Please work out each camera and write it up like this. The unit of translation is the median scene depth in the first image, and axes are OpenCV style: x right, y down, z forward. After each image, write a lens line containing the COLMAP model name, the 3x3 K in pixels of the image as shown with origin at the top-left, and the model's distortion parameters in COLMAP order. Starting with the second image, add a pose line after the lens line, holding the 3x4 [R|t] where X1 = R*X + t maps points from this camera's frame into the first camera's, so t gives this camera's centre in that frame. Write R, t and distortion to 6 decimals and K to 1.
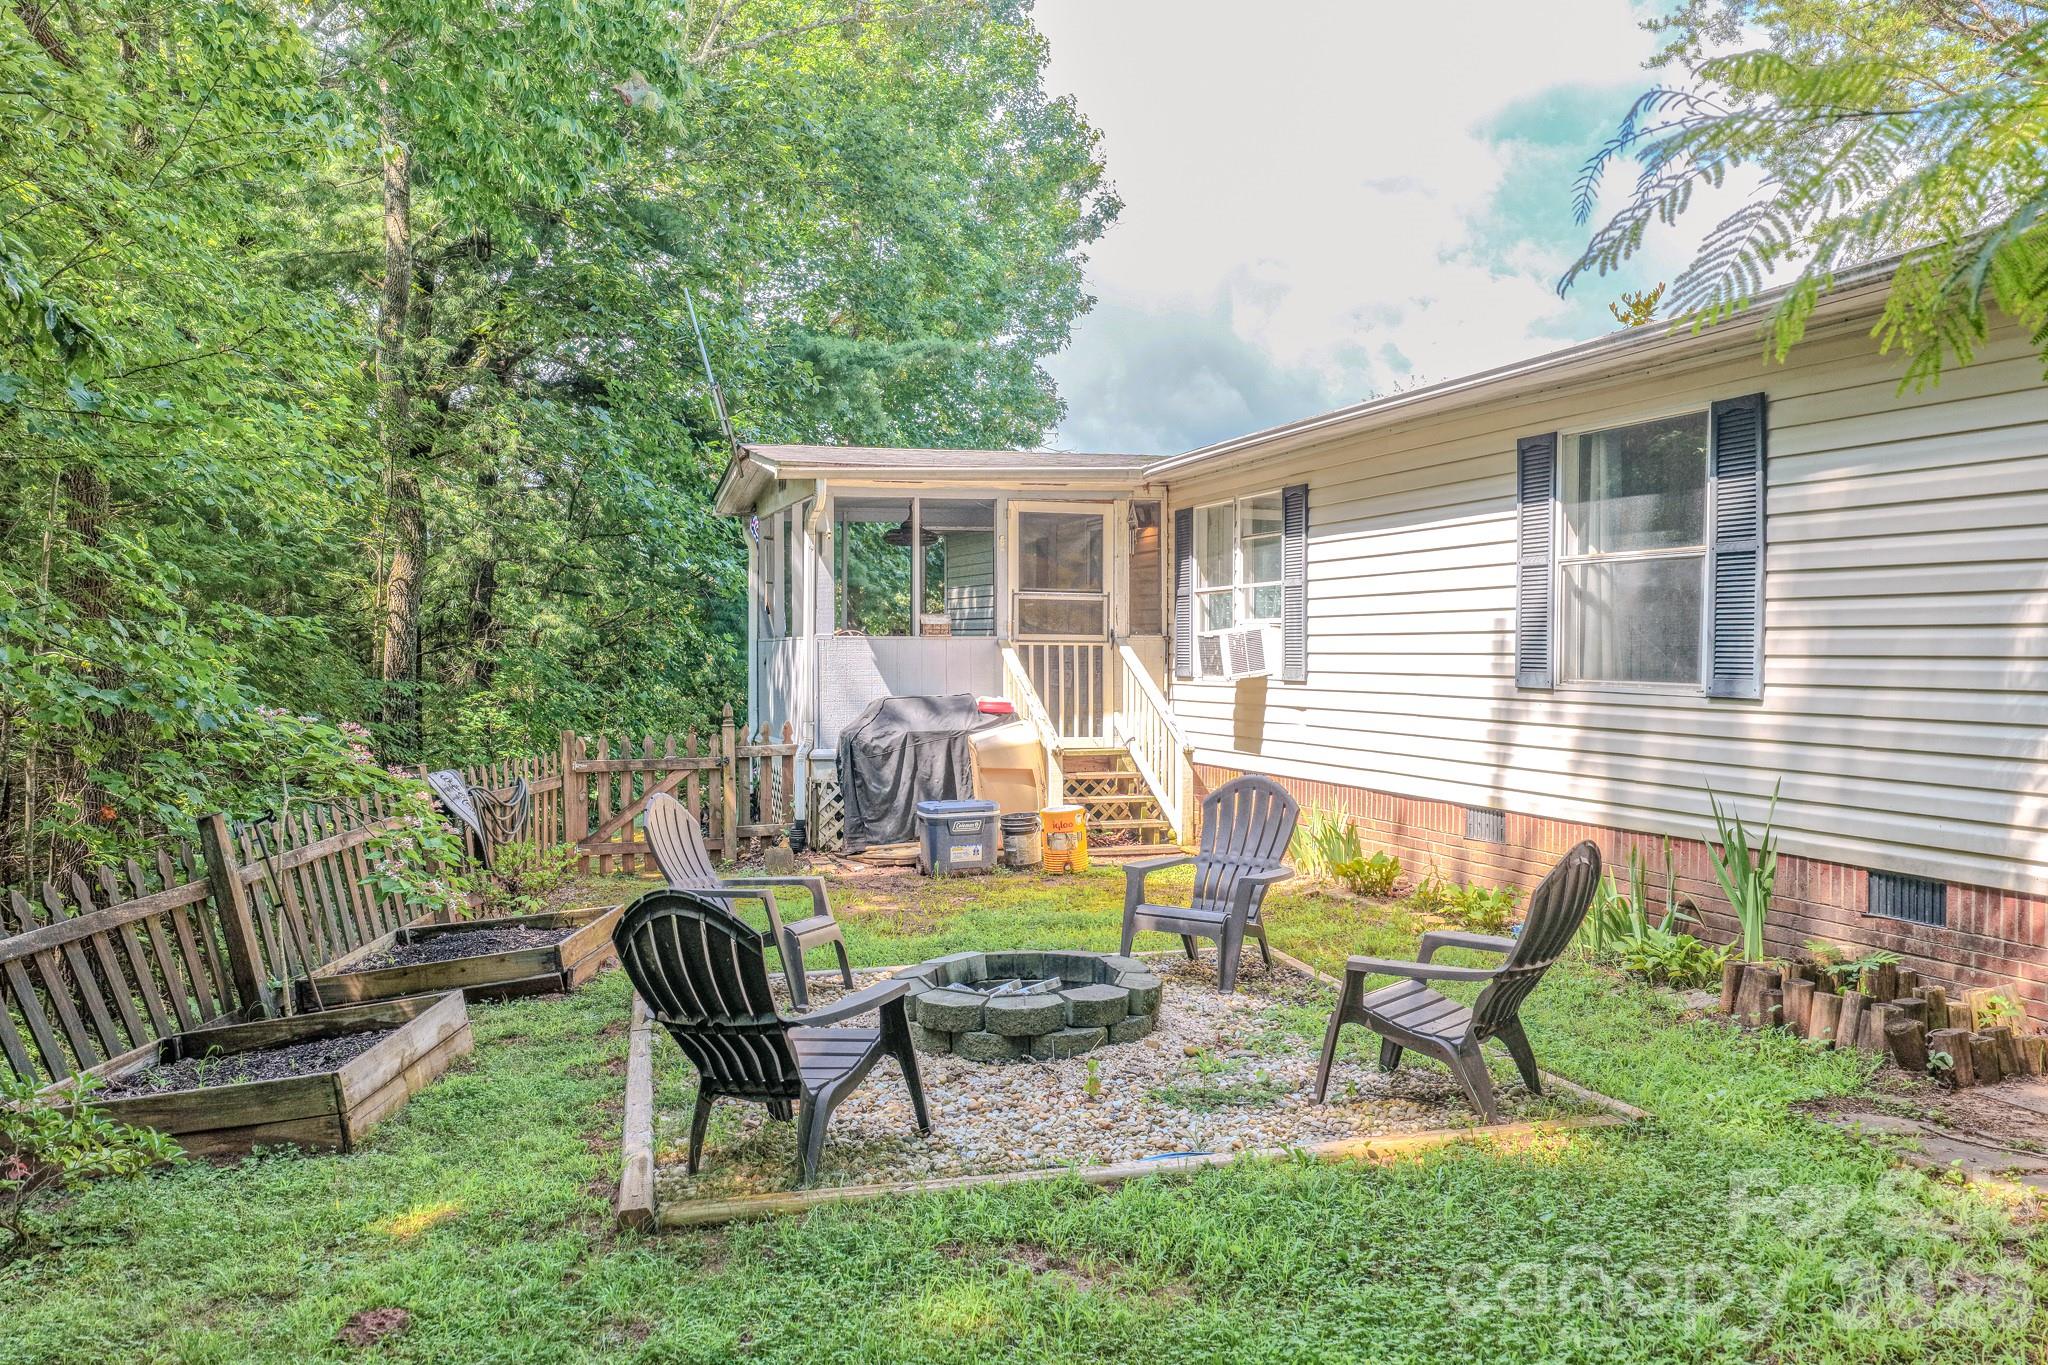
lens RADIAL K [[1802.6, 0, 1006.9], [0, 1802.6, 687.4], [0, 0, 1]] dist [-0.008425, 0.019931]
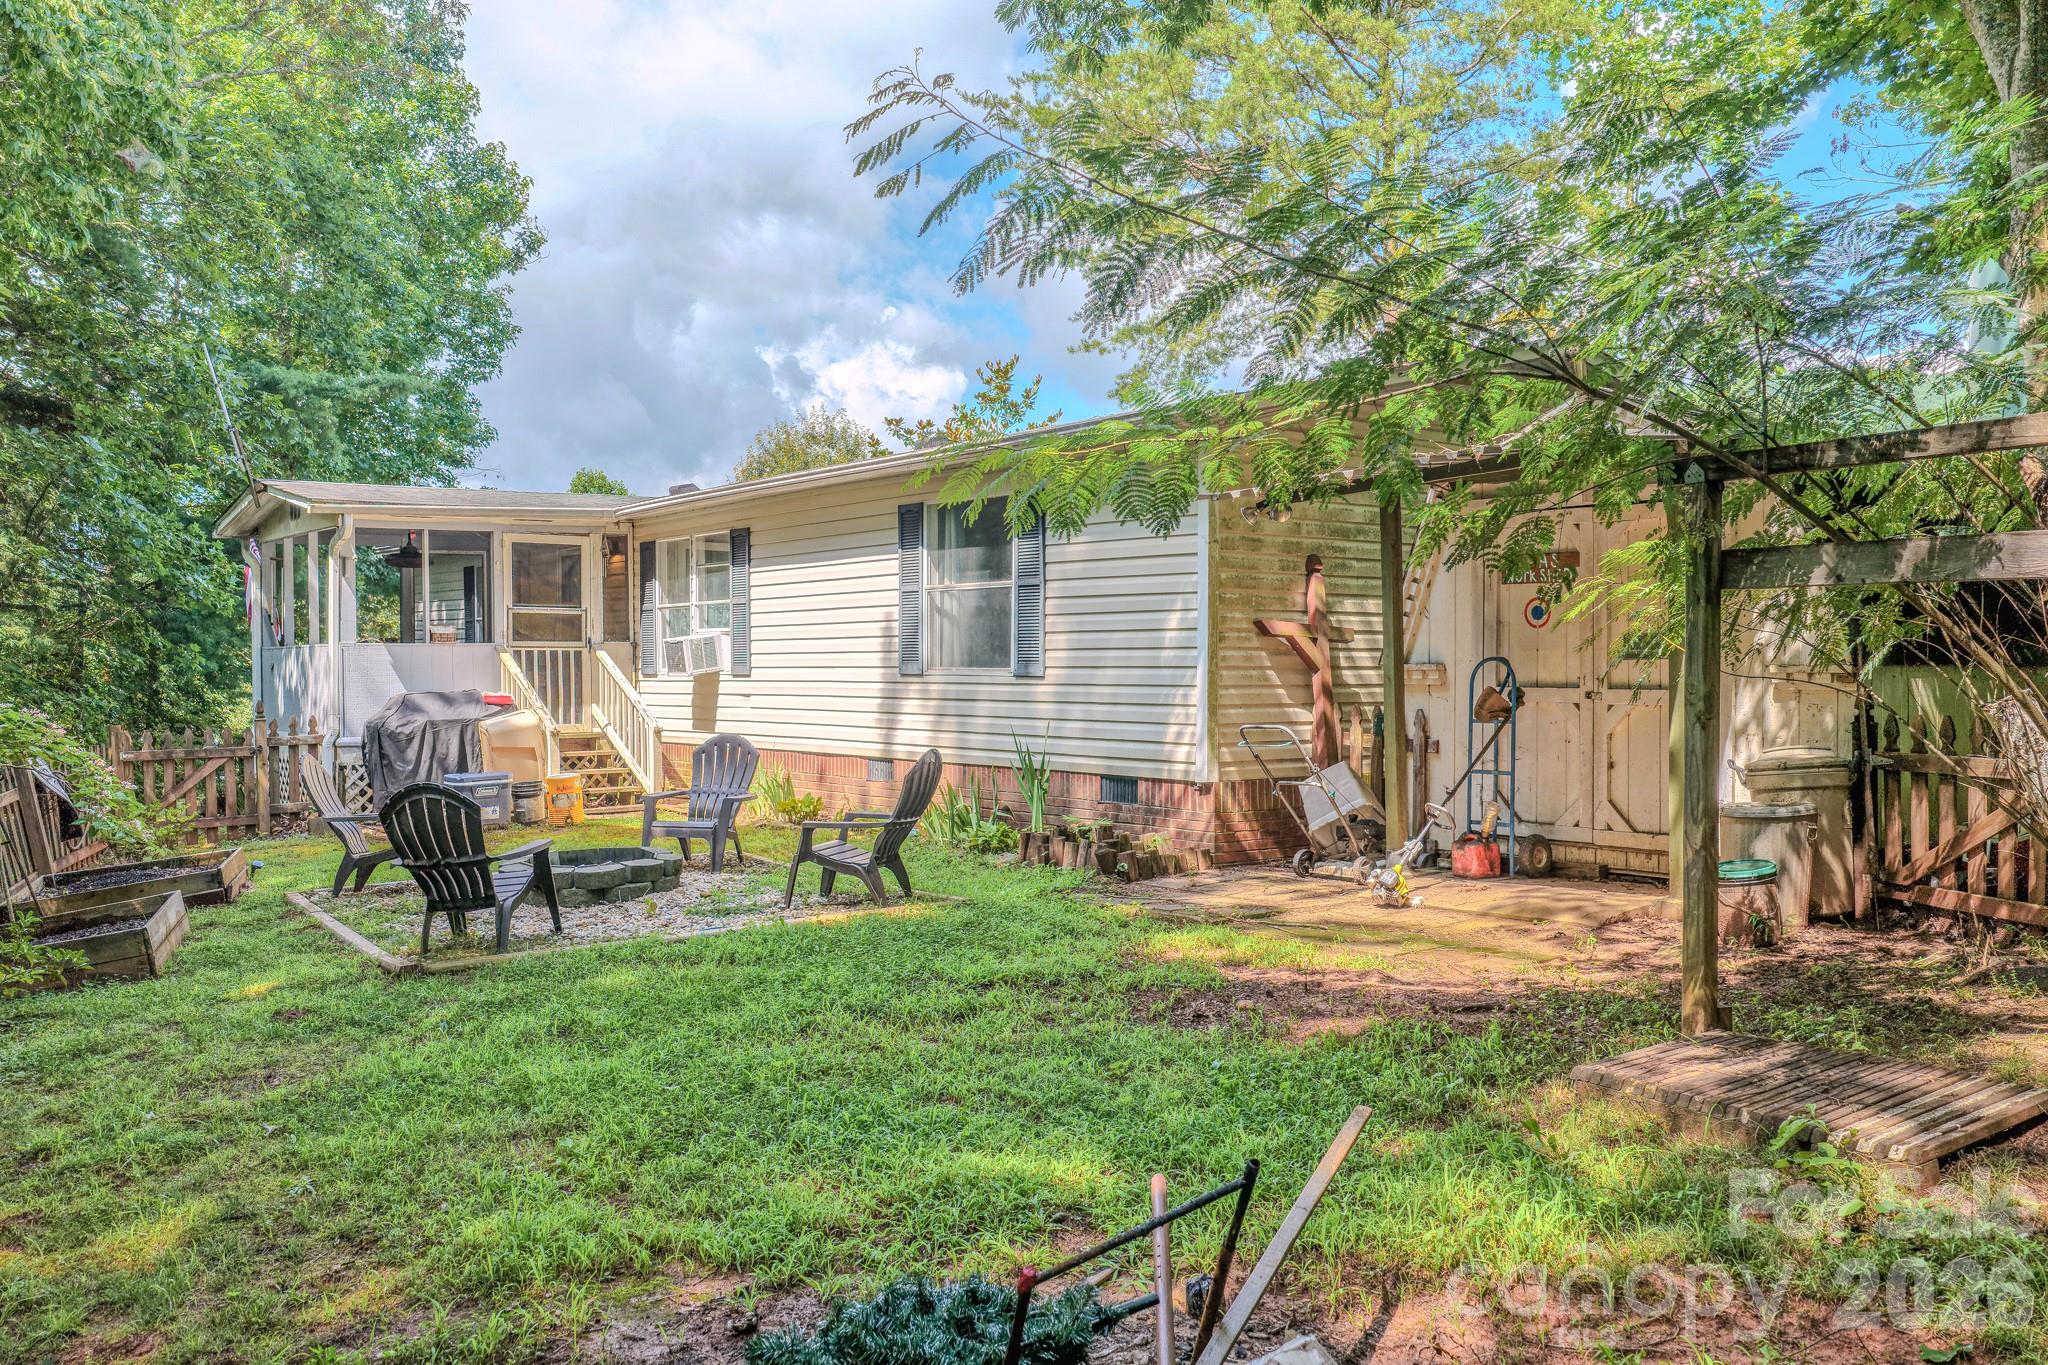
lens RADIAL K [[1802.6, 0, 1006.9], [0, 1802.6, 687.4], [0, 0, 1]] dist [-0.008425, 0.019931]
pose [[0.946425, -0.012075, 0.322698, -0.080361], [0.014188, 0.999891, -0.004194, 0.013488], [-0.322612, 0.008548, 0.946493, -0.309045]]
